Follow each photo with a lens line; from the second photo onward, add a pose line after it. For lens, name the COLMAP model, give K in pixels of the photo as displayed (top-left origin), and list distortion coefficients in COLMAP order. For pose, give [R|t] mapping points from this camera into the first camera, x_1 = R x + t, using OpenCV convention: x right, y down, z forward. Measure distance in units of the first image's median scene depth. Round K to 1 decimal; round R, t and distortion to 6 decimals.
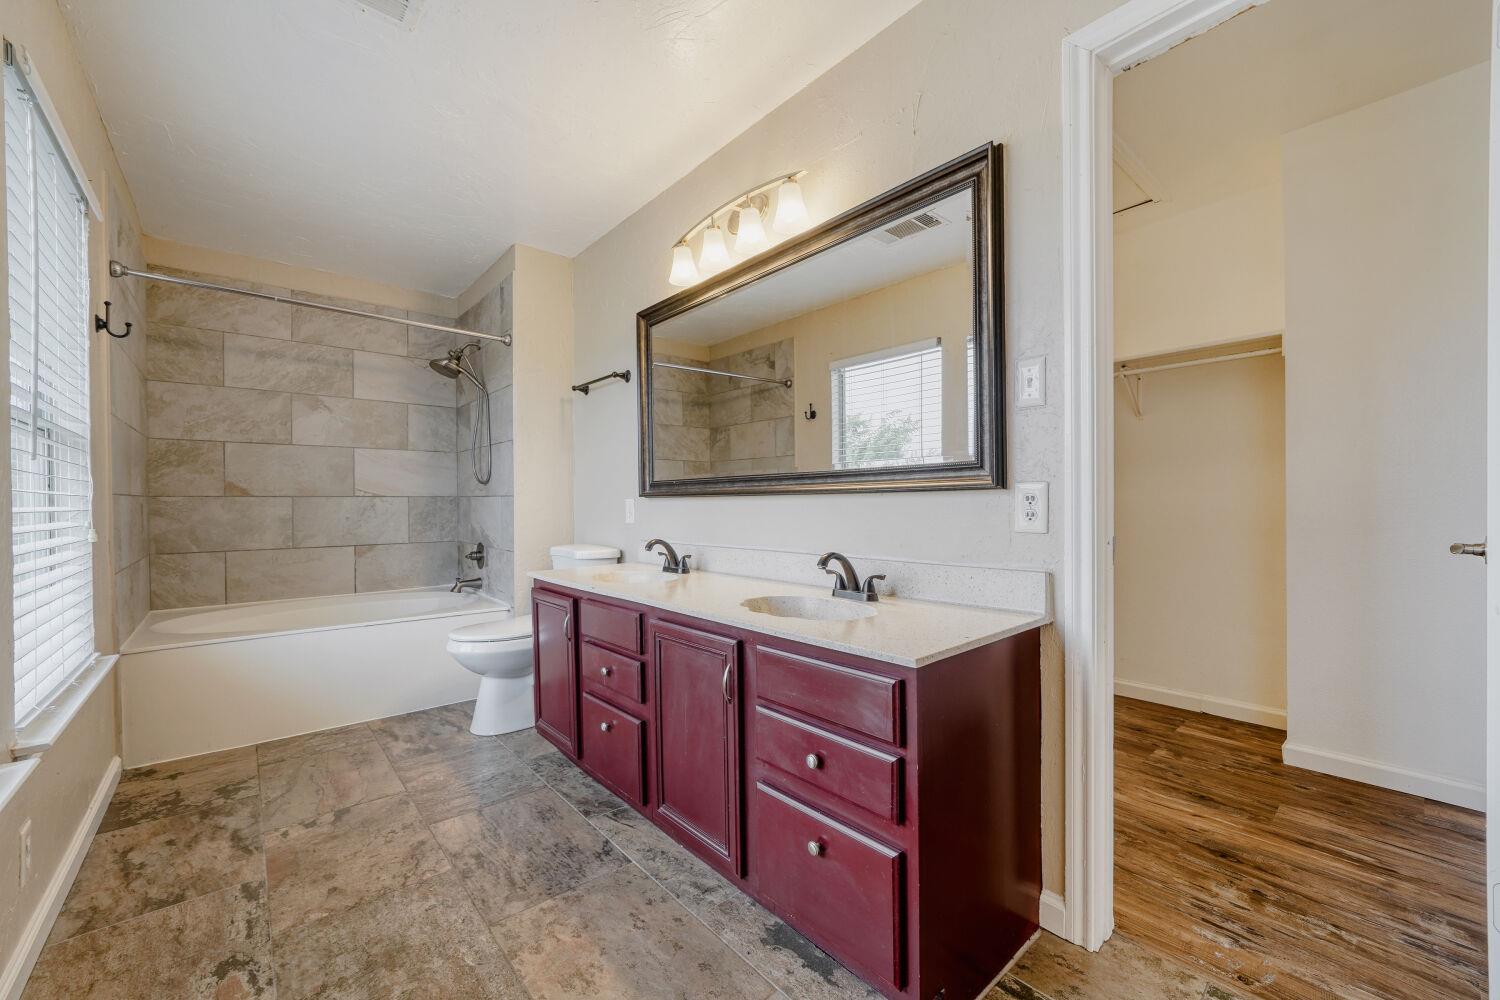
lens RADIAL K [[592.3, 0, 749.0], [0, 592.3, 500.1], [0, 0, 1]] dist [-0.013318, 0.003445]
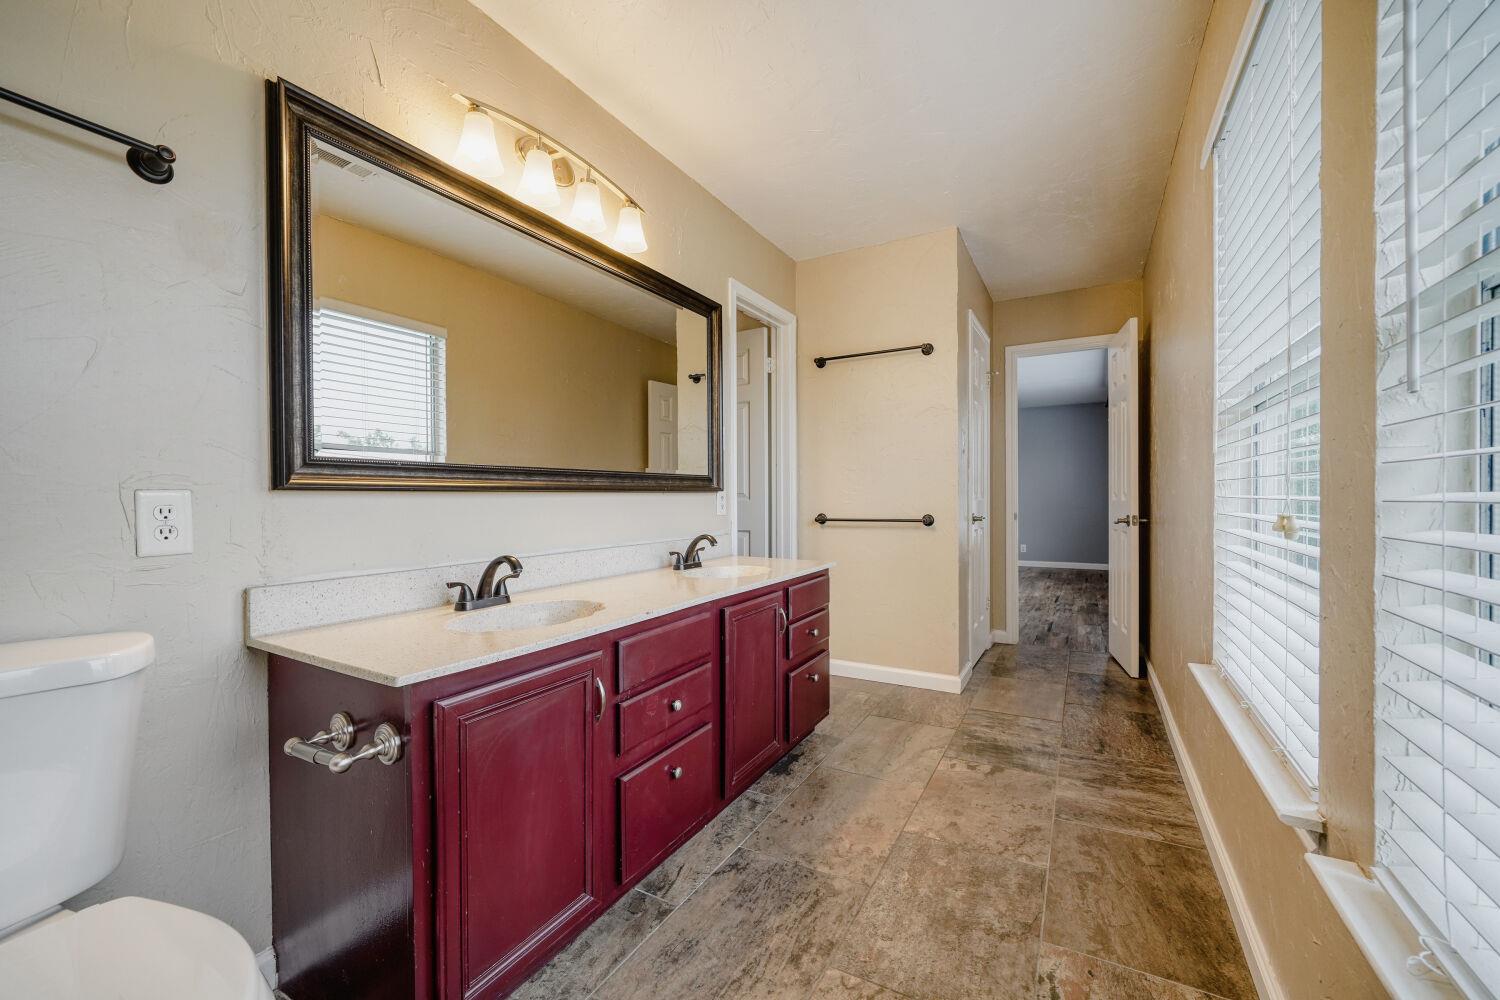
lens RADIAL K [[592.3, 0, 745.7], [0, 592.3, 508.3], [0, 0, 1]] dist [-0.013318, 0.003445]
pose [[-0.326075, -0.005668, 0.945327, -1.306651], [0.010808, 0.999894, 0.009724, 0.012881], [-0.945282, 0.013388, -0.325979, 1.467873]]
